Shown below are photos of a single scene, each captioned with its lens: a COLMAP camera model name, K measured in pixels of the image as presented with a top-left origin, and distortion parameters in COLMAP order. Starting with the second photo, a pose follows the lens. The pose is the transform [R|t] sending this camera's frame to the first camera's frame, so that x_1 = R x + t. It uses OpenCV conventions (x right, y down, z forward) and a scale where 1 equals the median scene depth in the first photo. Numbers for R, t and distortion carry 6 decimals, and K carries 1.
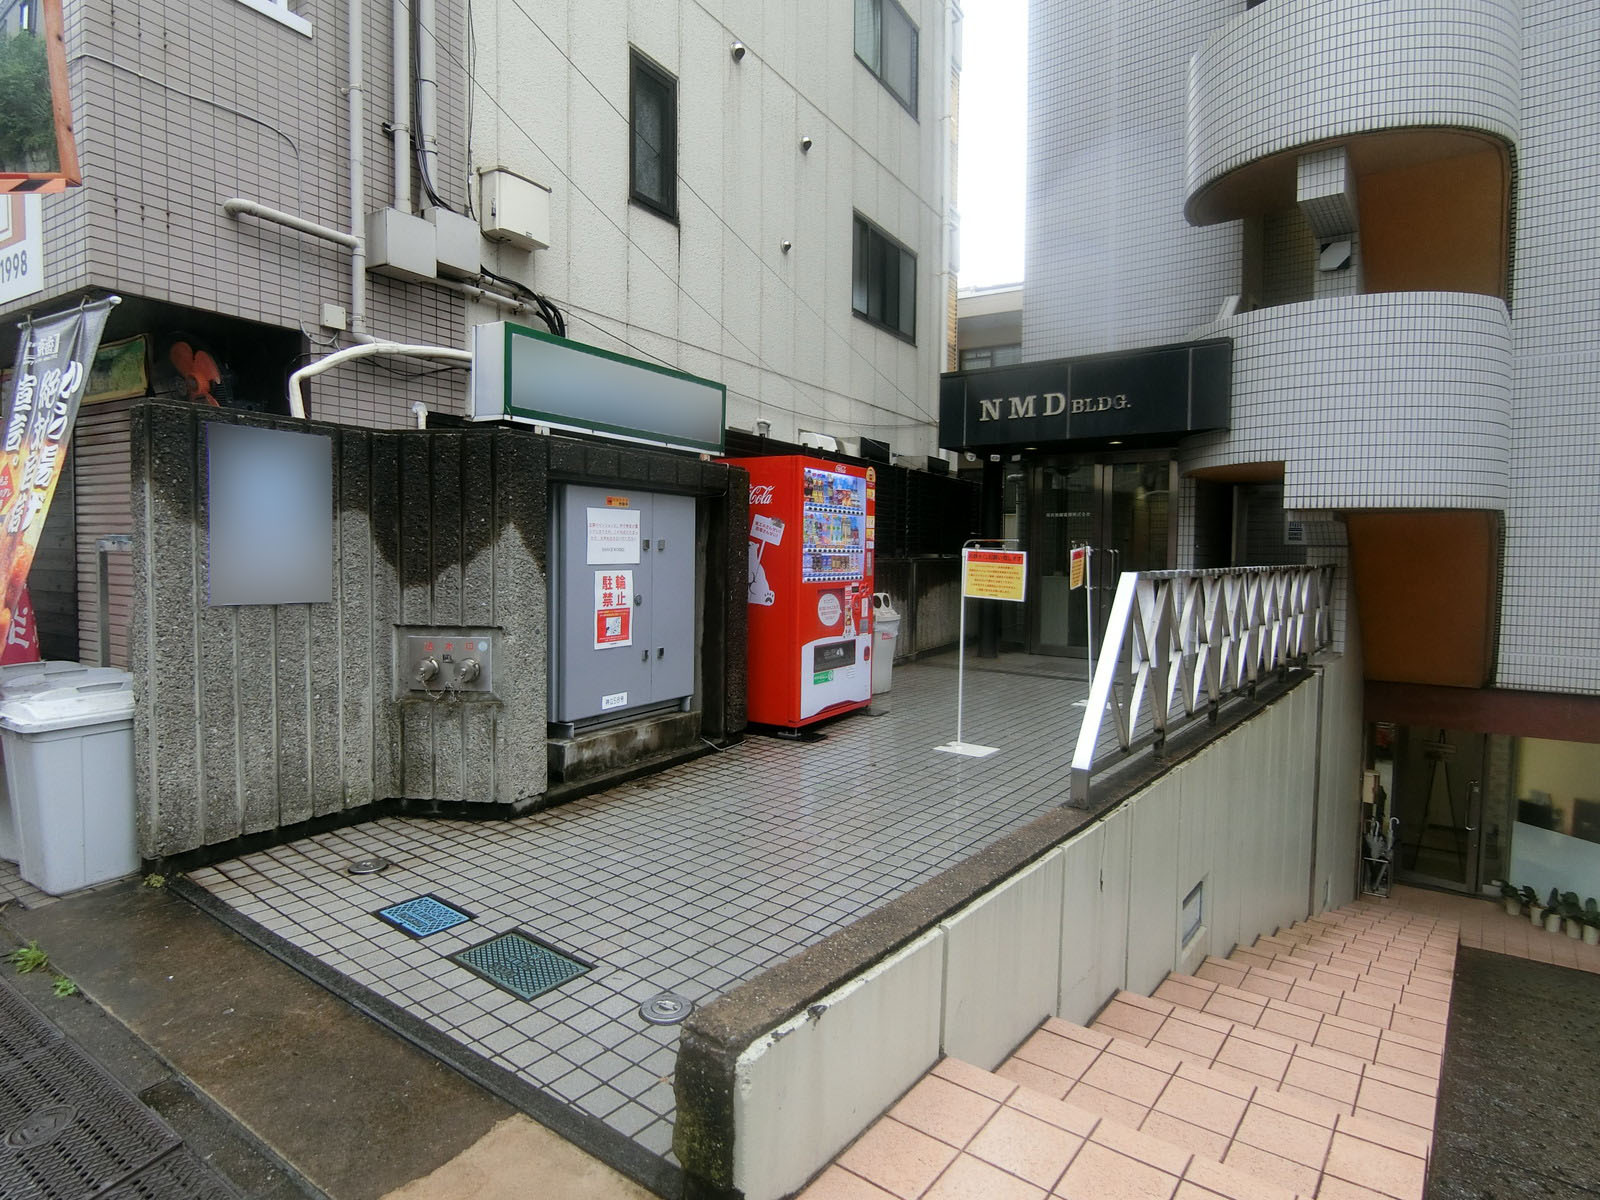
lens RADIAL K [[880.6, 0, 800.0], [0, 880.6, 600.0], [0, 0, 1]] dist [0.001266, 0.000141]
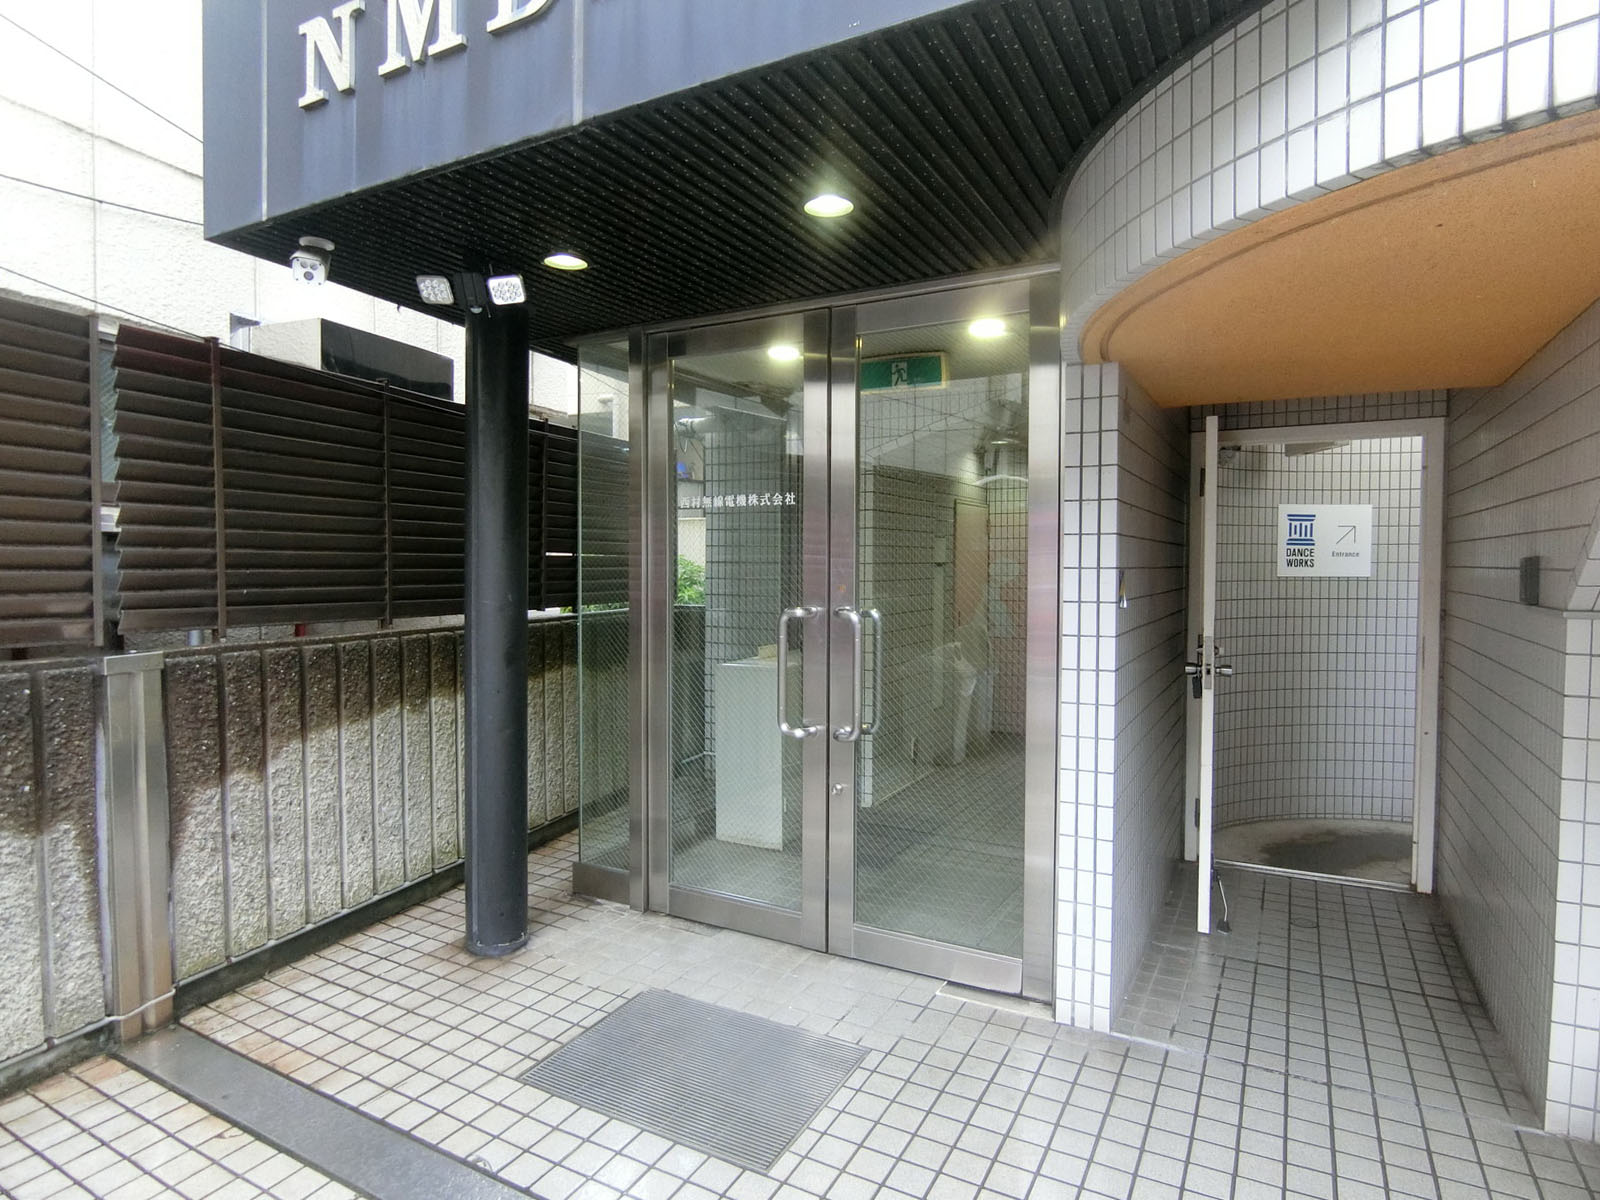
lens RADIAL K [[889.7, 0, 800.0], [0, 889.7, 600.0], [0, 0, 1]] dist [0.052415, 0.000238]
pose [[0.987744, -0.013313, 0.155517, 0.280260], [0.015494, 0.999798, -0.012822, -0.056413], [-0.155314, 0.015075, 0.987750, 0.678960]]
